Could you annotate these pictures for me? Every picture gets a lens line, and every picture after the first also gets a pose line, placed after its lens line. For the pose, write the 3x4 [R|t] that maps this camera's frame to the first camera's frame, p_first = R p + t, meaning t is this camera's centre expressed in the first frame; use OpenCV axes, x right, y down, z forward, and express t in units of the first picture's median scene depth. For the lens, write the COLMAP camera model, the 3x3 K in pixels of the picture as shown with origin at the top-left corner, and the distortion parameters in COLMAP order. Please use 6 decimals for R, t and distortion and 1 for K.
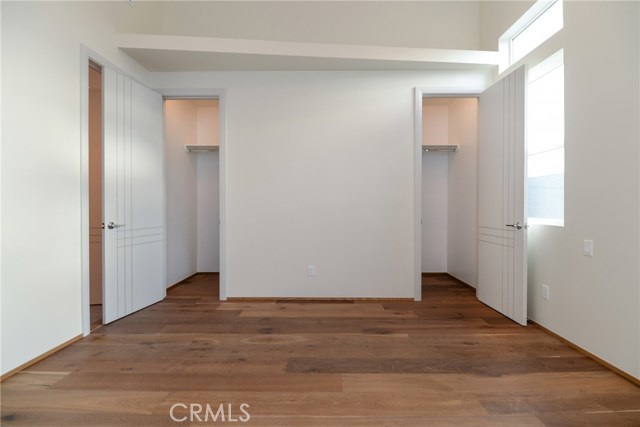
lens RADIAL K [[281.6, 0, 326.0], [0, 281.6, 214.2], [0, 0, 1]] dist [0.001771, -0.006327]
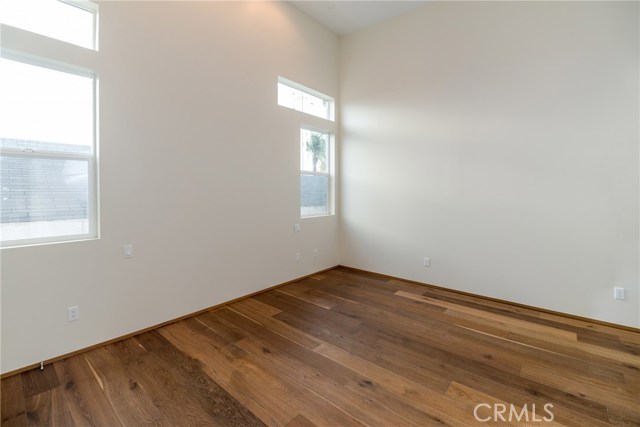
lens RADIAL K [[287.8, 0, 319.1], [0, 287.8, 189.7], [0, 0, 1]] dist [0.002121, -0.005621]
pose [[-0.756886, 0.005811, 0.653521, -0.542382], [0.024172, 0.999525, 0.019107, -0.155777], [-0.653100, 0.030258, -0.756667, 1.377766]]
